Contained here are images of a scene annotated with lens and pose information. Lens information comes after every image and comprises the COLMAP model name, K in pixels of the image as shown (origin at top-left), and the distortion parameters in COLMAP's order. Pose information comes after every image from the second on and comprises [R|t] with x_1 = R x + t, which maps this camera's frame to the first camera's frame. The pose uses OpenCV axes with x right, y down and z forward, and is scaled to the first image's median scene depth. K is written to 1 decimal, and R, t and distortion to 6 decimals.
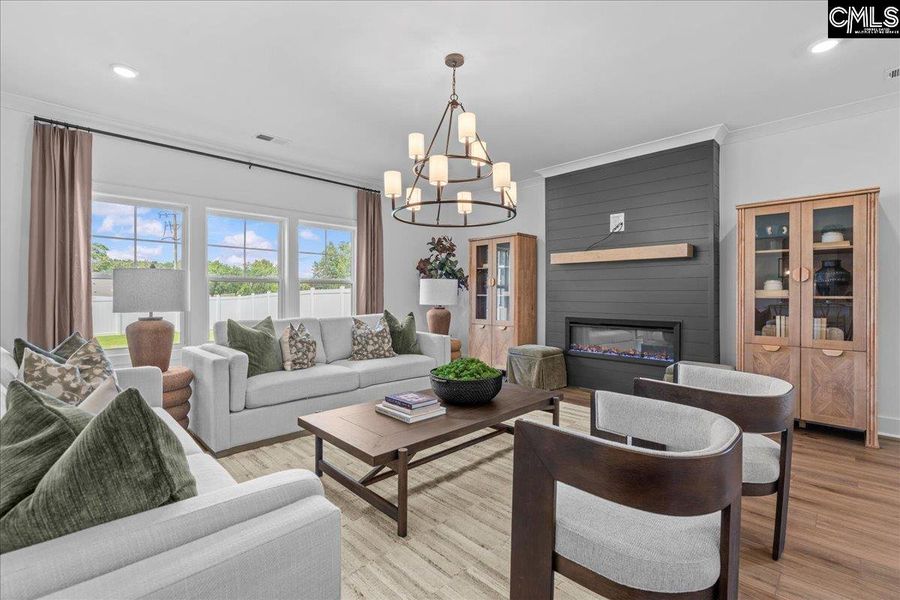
lens RADIAL K [[406.3, 0, 450.1], [0, 406.3, 296.9], [0, 0, 1]] dist [-0.007728, 0.001072]
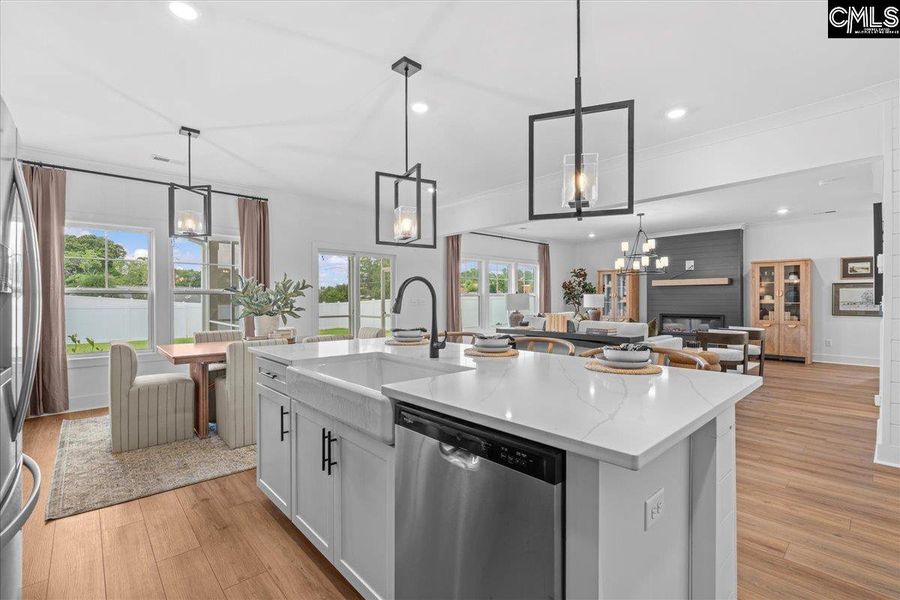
lens RADIAL K [[406.3, 0, 451.4], [0, 406.3, 300.8], [0, 0, 1]] dist [-0.007728, 0.001072]
pose [[0.999252, -0.003128, -0.038536, -0.874437], [0.002934, 0.999983, -0.005090, -0.005756], [0.038551, 0.004973, 0.999244, -1.317715]]
